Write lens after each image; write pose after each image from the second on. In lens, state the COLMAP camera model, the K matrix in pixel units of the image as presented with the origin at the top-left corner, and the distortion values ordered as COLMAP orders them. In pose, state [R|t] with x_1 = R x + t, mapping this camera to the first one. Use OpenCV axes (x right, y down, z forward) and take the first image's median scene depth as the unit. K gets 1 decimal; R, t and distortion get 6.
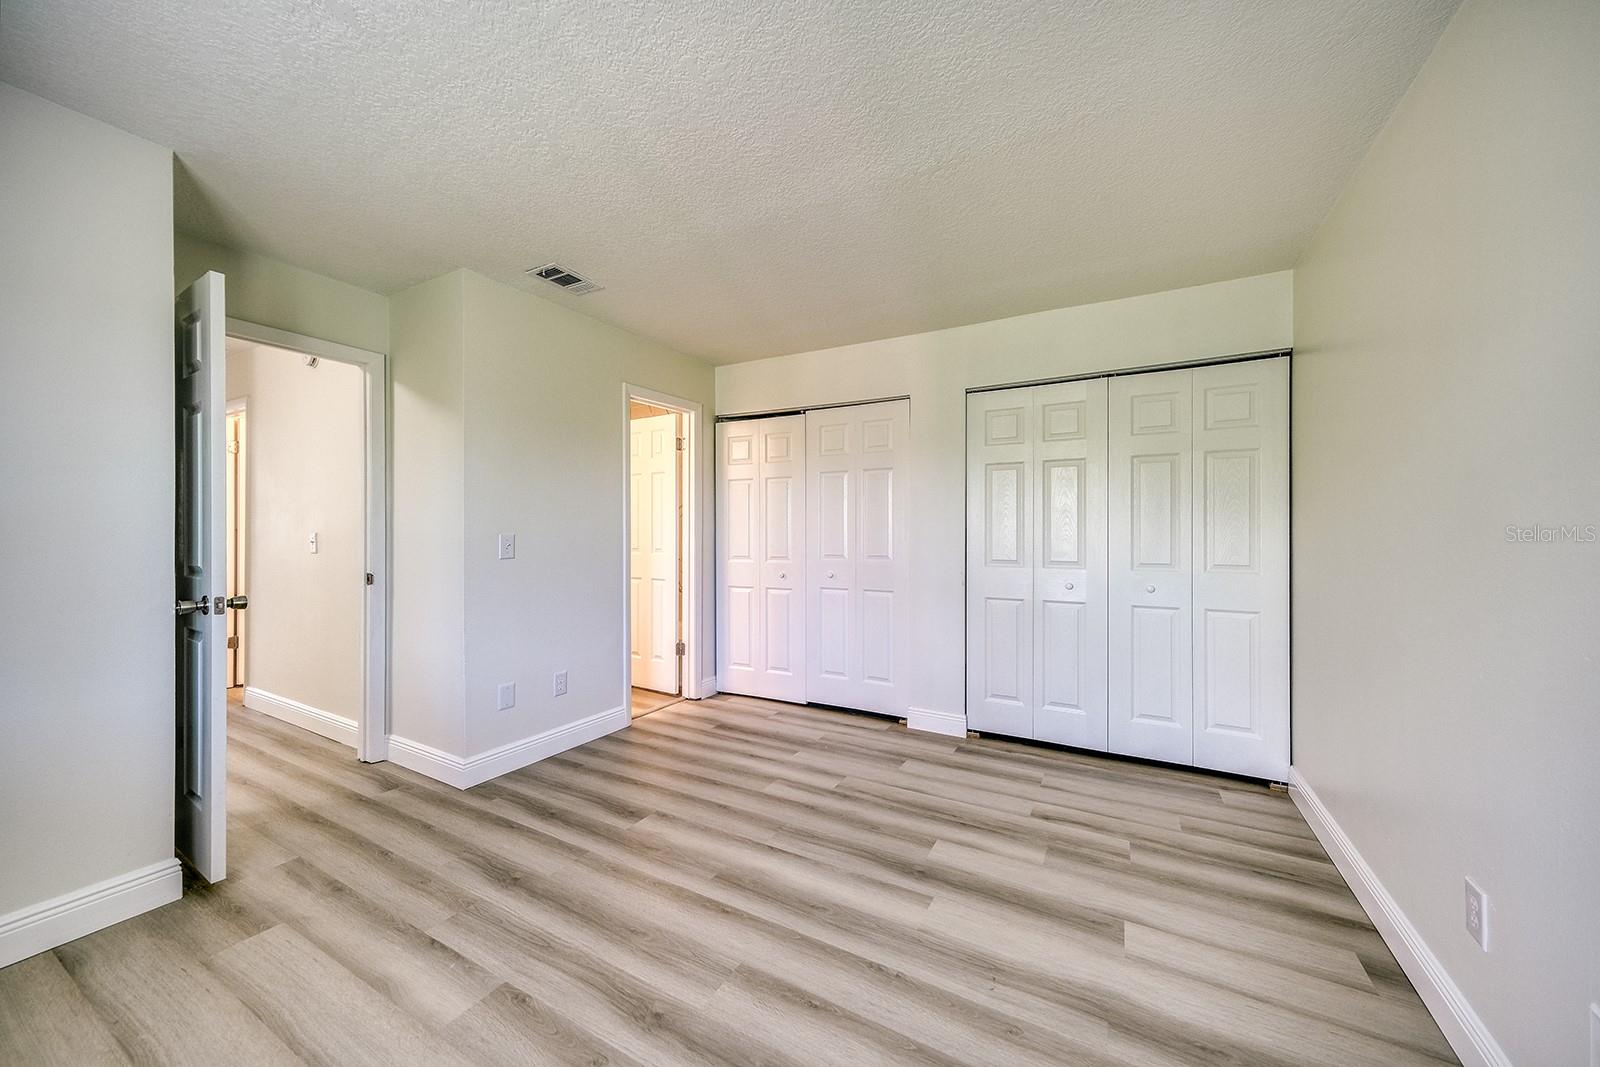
lens RADIAL K [[582.0, 0, 807.7], [0, 582.0, 529.1], [0, 0, 1]] dist [-0.000666, -0.000033]
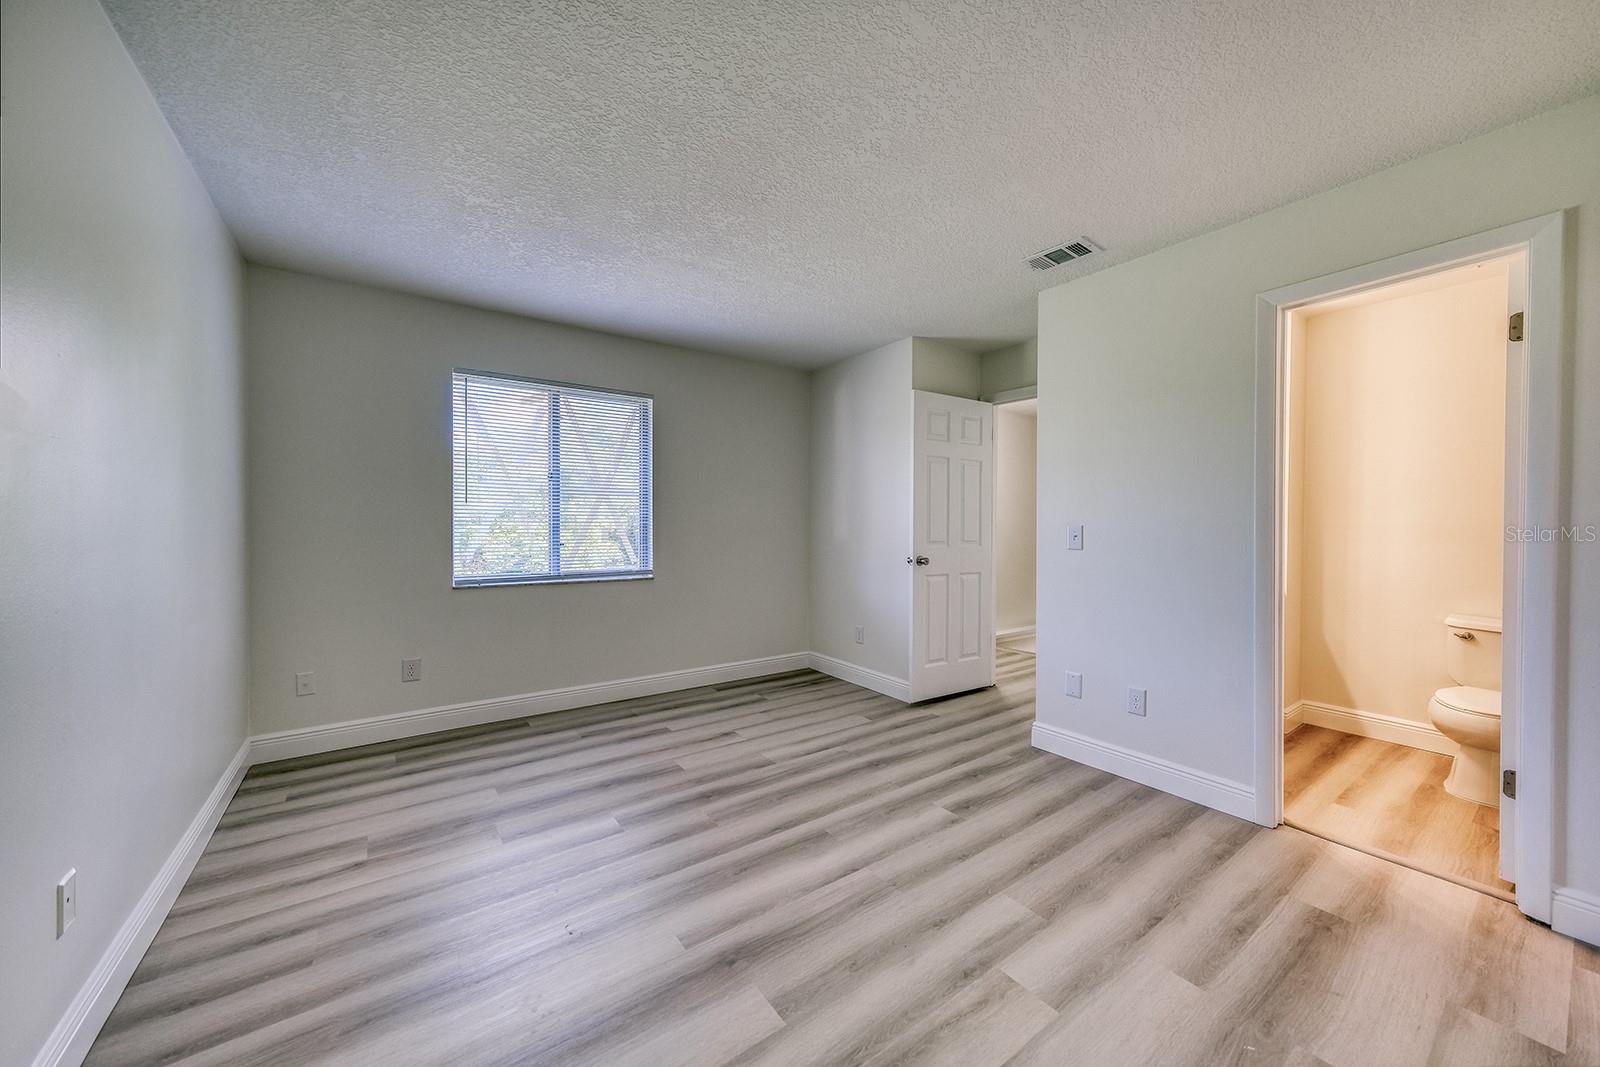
lens RADIAL K [[582.0, 0, 808.7], [0, 582.0, 532.0], [0, 0, 1]] dist [-0.000666, -0.000033]
pose [[-0.422568, 0.005907, -0.906312, 0.658701], [-0.002740, 0.999966, 0.007795, 0.013858], [0.906327, 0.005777, -0.422538, 1.105285]]
